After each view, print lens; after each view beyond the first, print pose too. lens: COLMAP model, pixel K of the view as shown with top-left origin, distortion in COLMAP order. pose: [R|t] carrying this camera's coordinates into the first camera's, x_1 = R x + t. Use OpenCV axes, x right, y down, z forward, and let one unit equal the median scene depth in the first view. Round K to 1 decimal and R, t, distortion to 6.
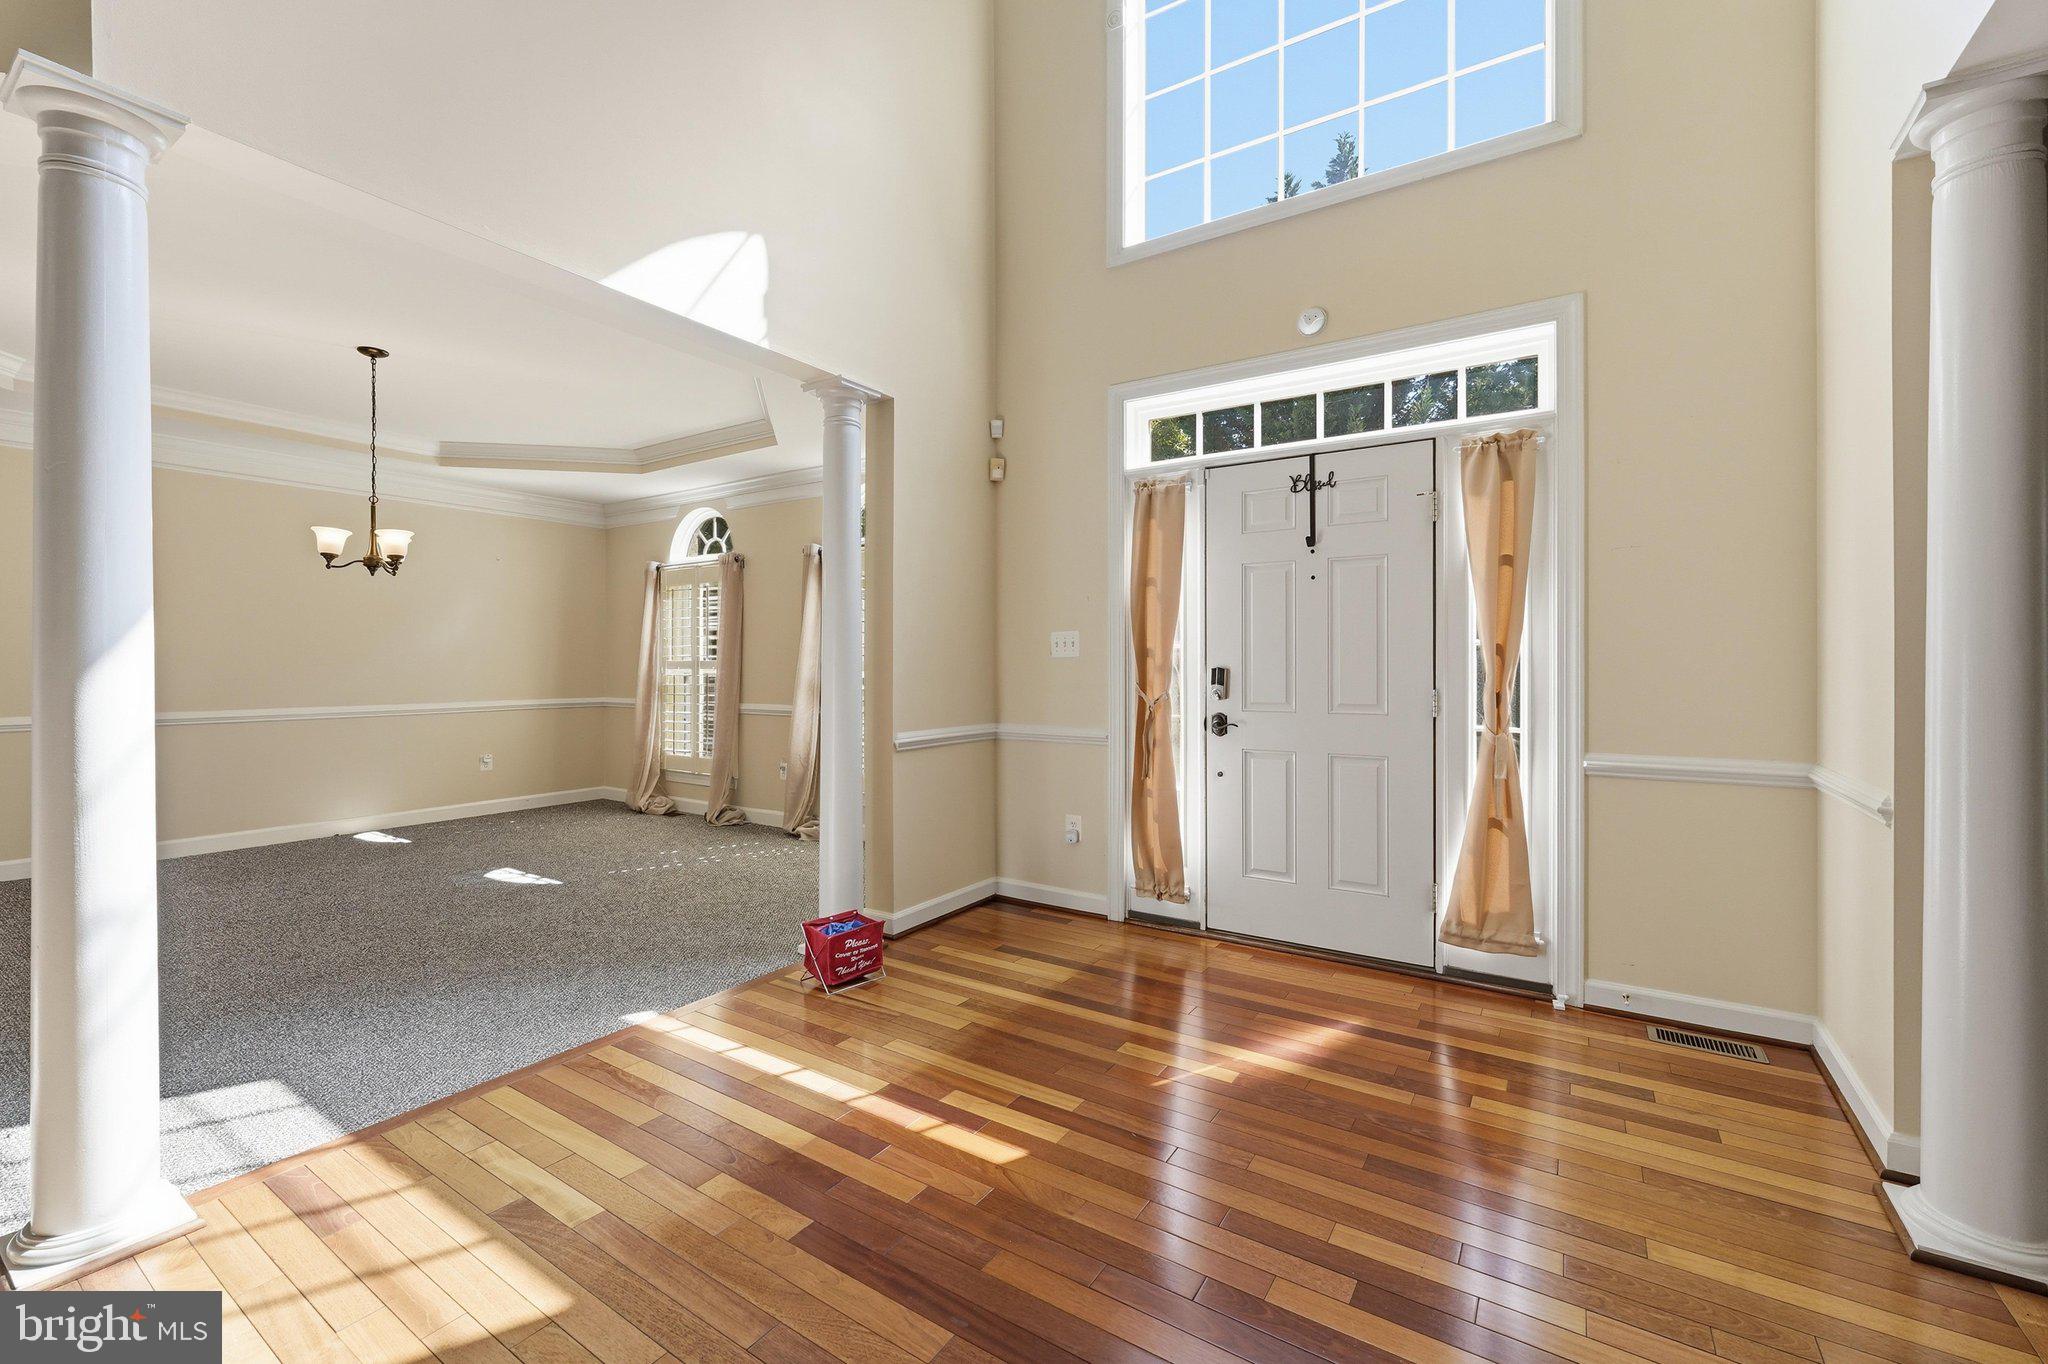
lens RADIAL K [[839.4, 0, 1027.0], [0, 839.4, 670.3], [0, 0, 1]] dist [0.007408, 0.000676]
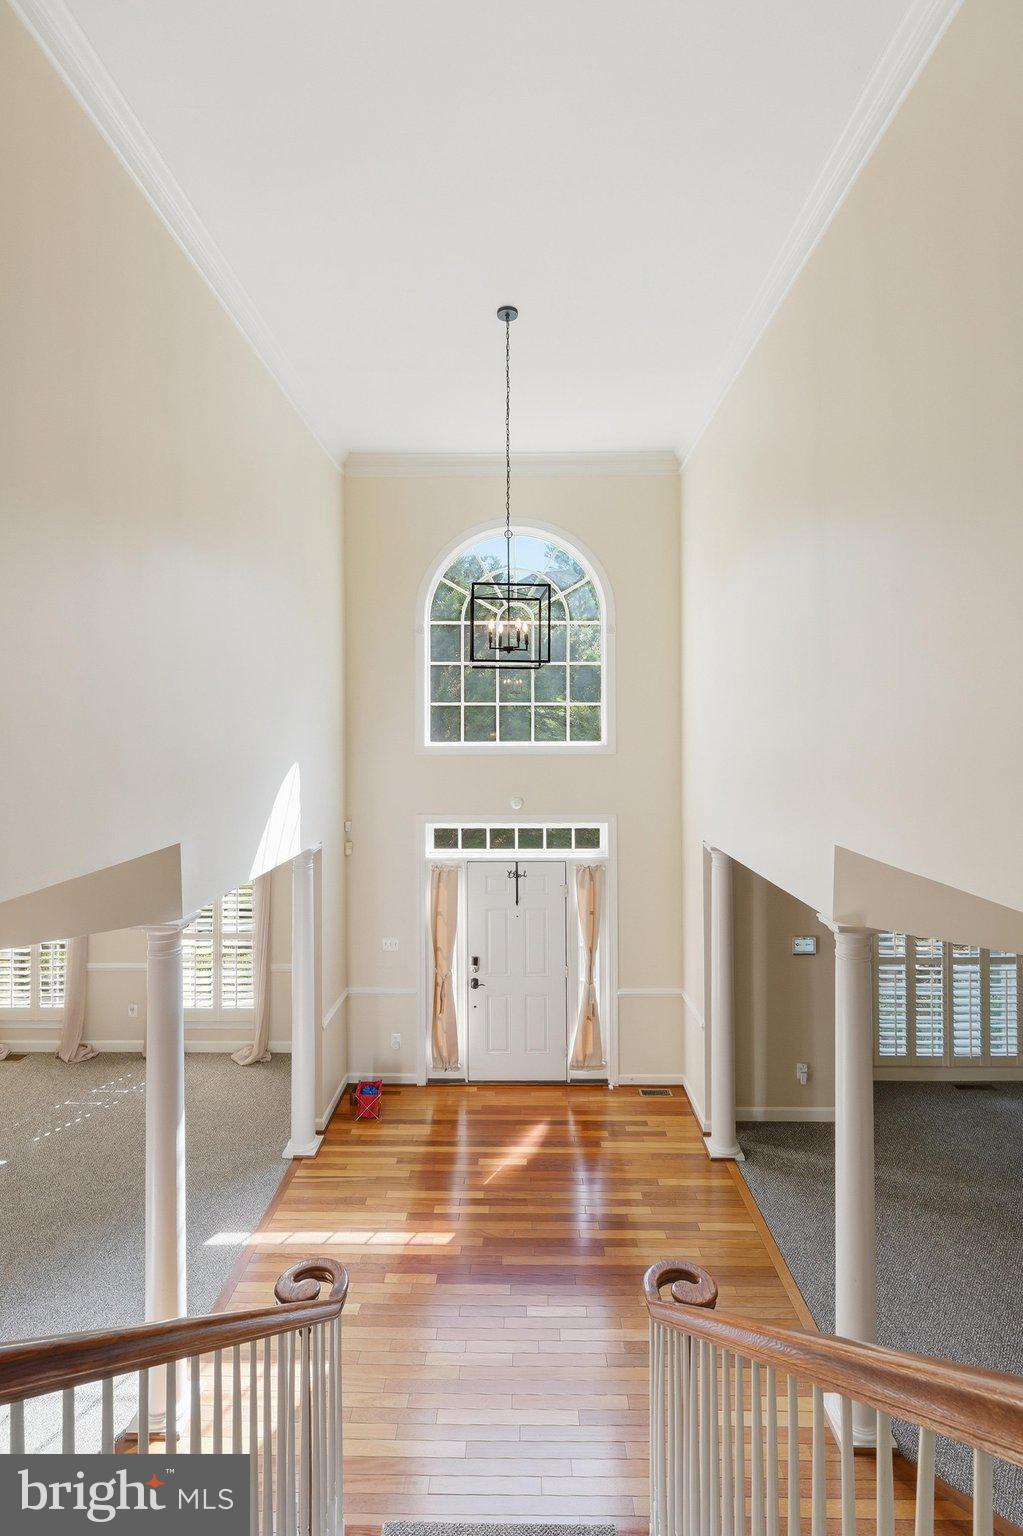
lens RADIAL K [[678.9, 0, 512.6], [0, 678.9, 755.0], [0, 0, 1]] dist [0.014147, 0.000238]
pose [[0.849166, -0.004507, 0.528107, -0.631842], [0.005327, 0.999986, -0.000031, -0.544326], [-0.528100, 0.002840, 0.849178, -0.541696]]
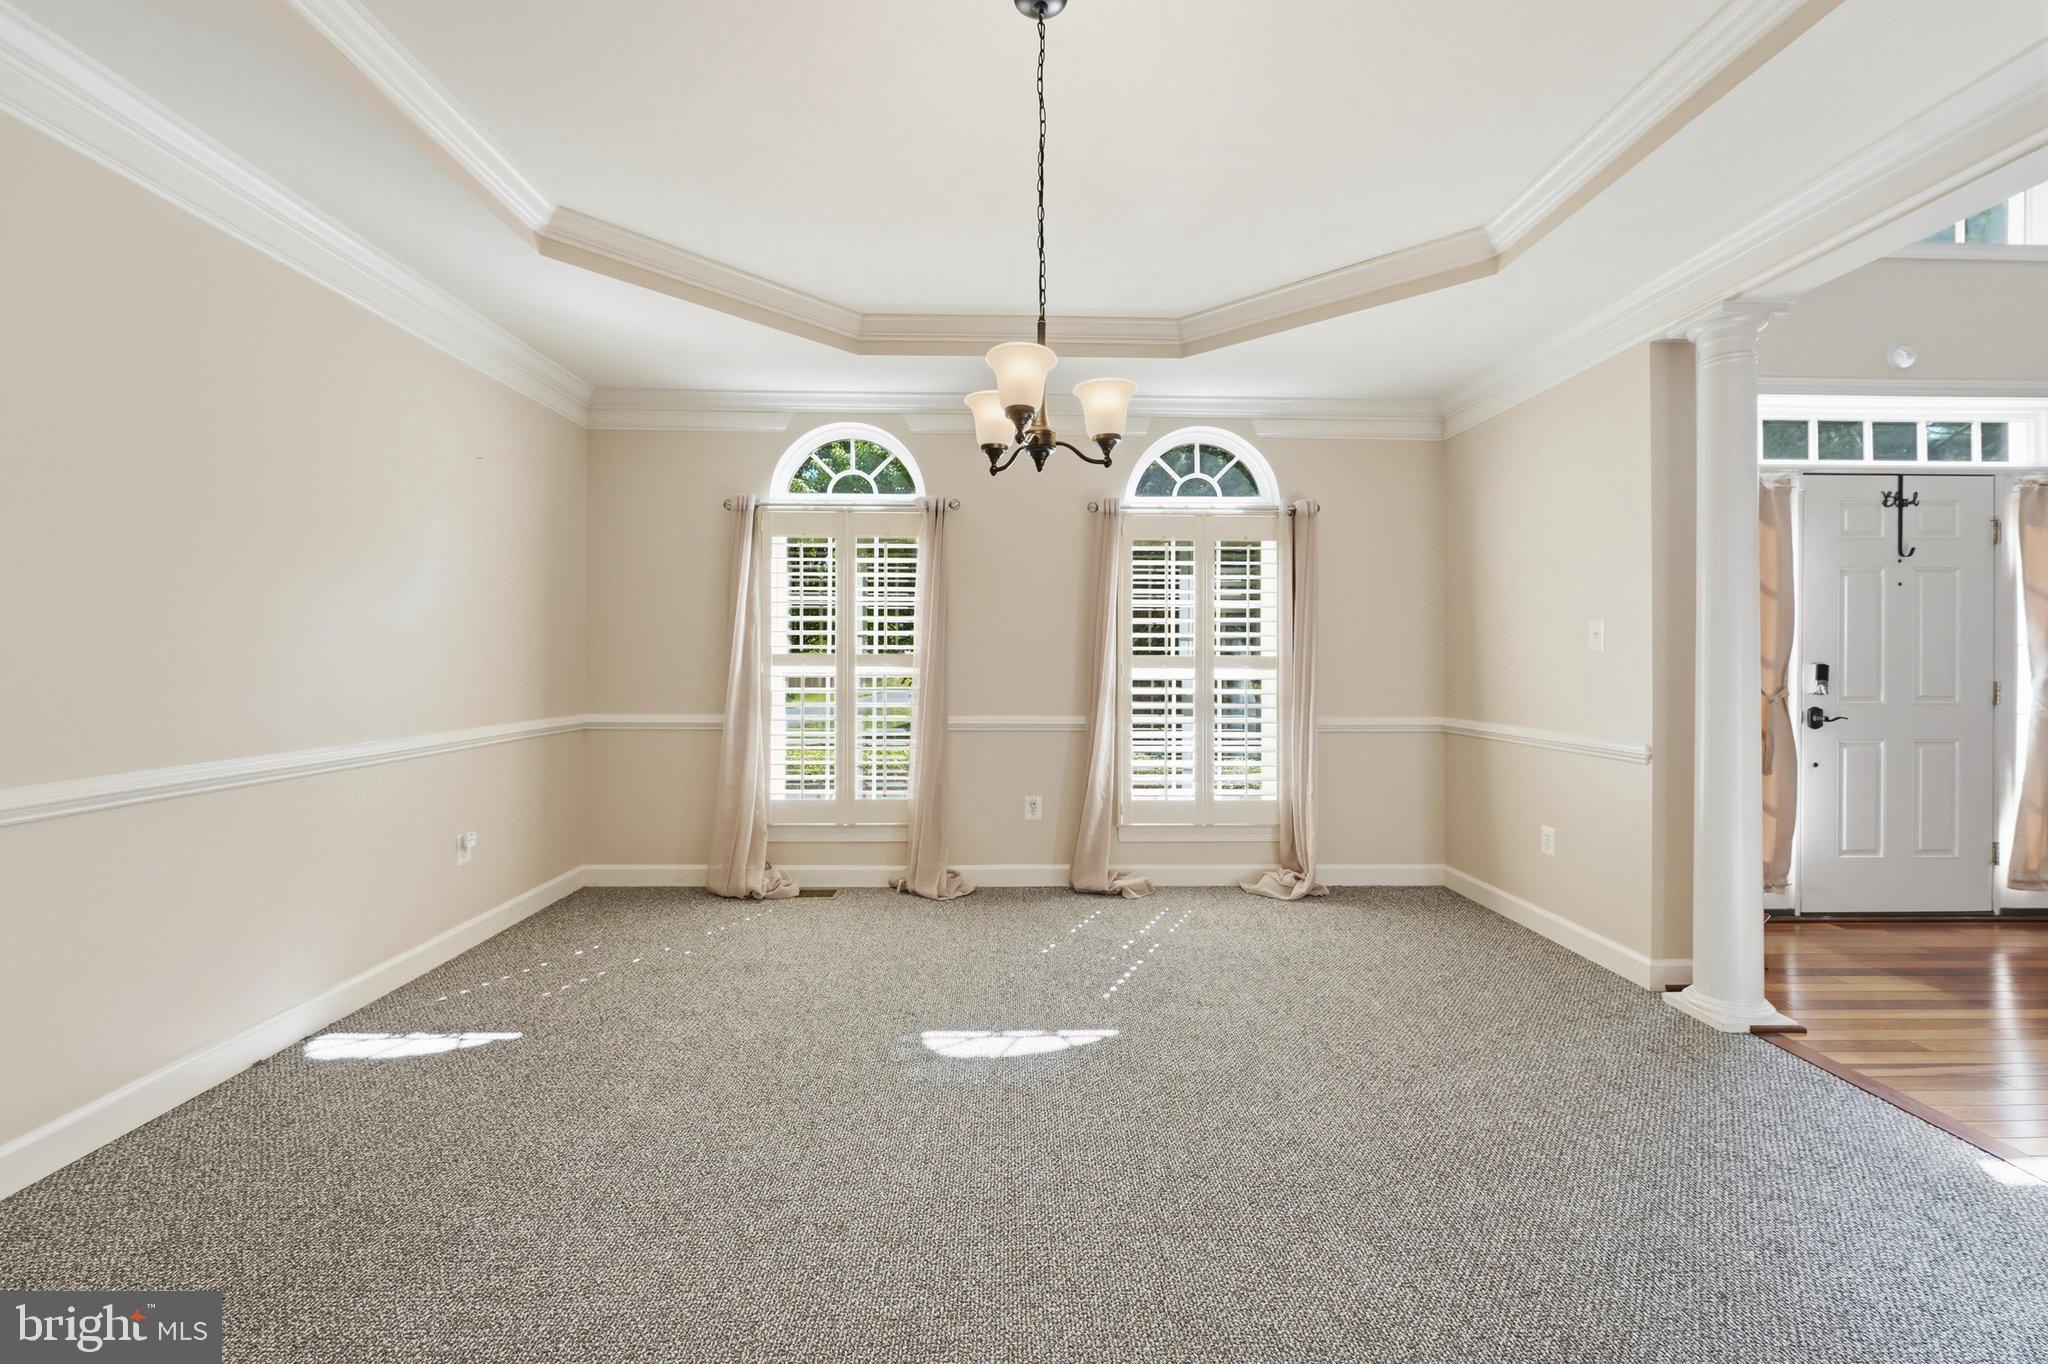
lens RADIAL K [[839.4, 0, 1030.4], [0, 839.4, 668.5], [0, 0, 1]] dist [0.007408, 0.000676]
pose [[0.820175, -0.000266, 0.572113, -1.268339], [0.001735, 0.999996, -0.002022, 0.003134], [-0.572111, 0.002651, 0.820172, 0.738781]]
